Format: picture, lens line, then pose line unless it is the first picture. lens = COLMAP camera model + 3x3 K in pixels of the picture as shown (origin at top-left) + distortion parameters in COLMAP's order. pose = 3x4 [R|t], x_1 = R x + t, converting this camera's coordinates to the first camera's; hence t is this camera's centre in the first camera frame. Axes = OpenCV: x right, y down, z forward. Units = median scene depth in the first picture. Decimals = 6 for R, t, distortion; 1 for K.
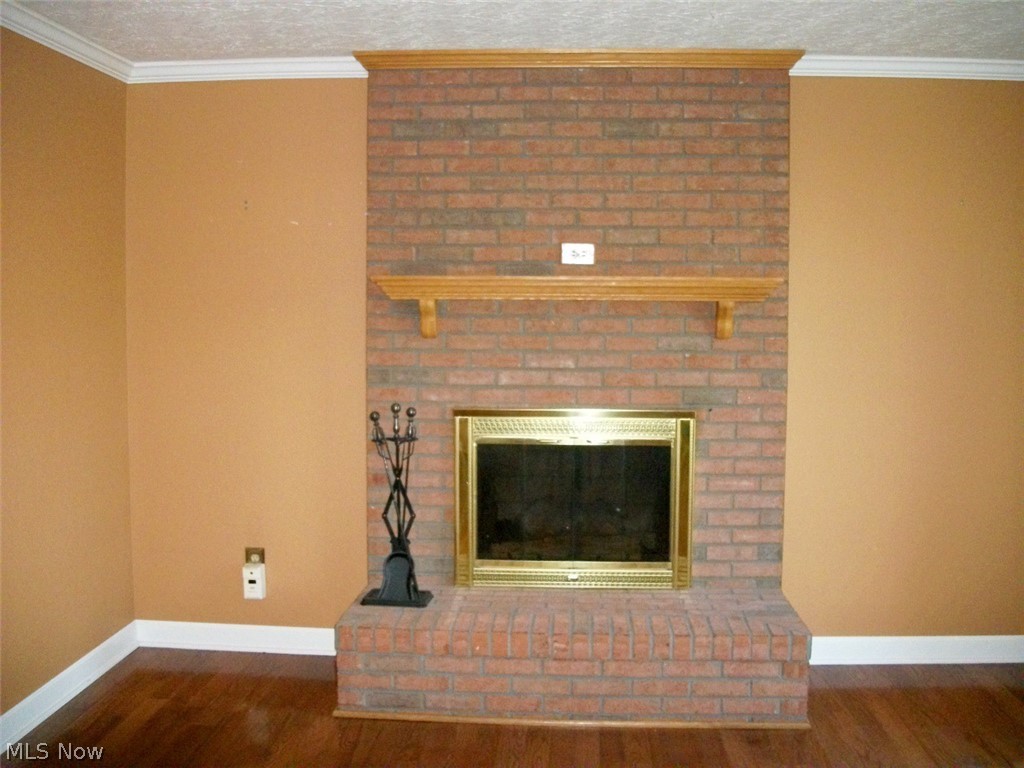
lens RADIAL K [[977.9, 0, 512.2], [0, 977.9, 385.3], [0, 0, 1]] dist [-0.127822, 0.000000]
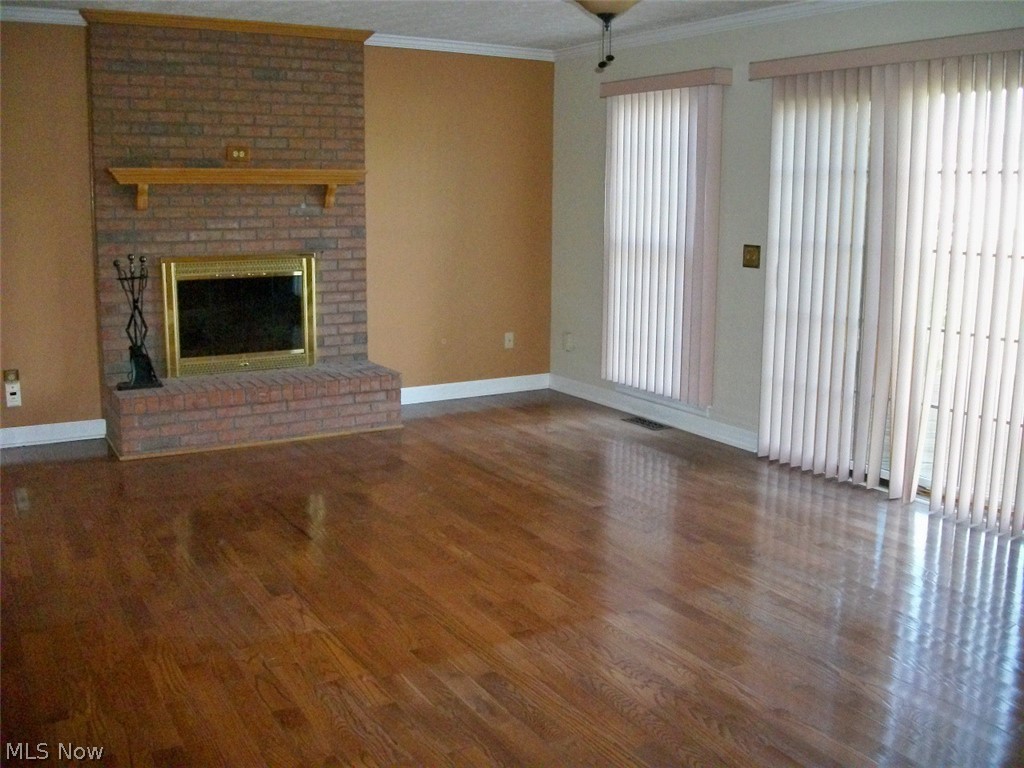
lens RADIAL K [[977.9, 0, 511.0], [0, 977.9, 378.4], [0, 0, 1]] dist [-0.127822, 0.000000]
pose [[0.832338, -0.097439, 0.545636, -0.440598], [0.035392, 0.991761, 0.123118, 0.046051], [-0.553137, -0.083165, 0.828929, -0.534726]]
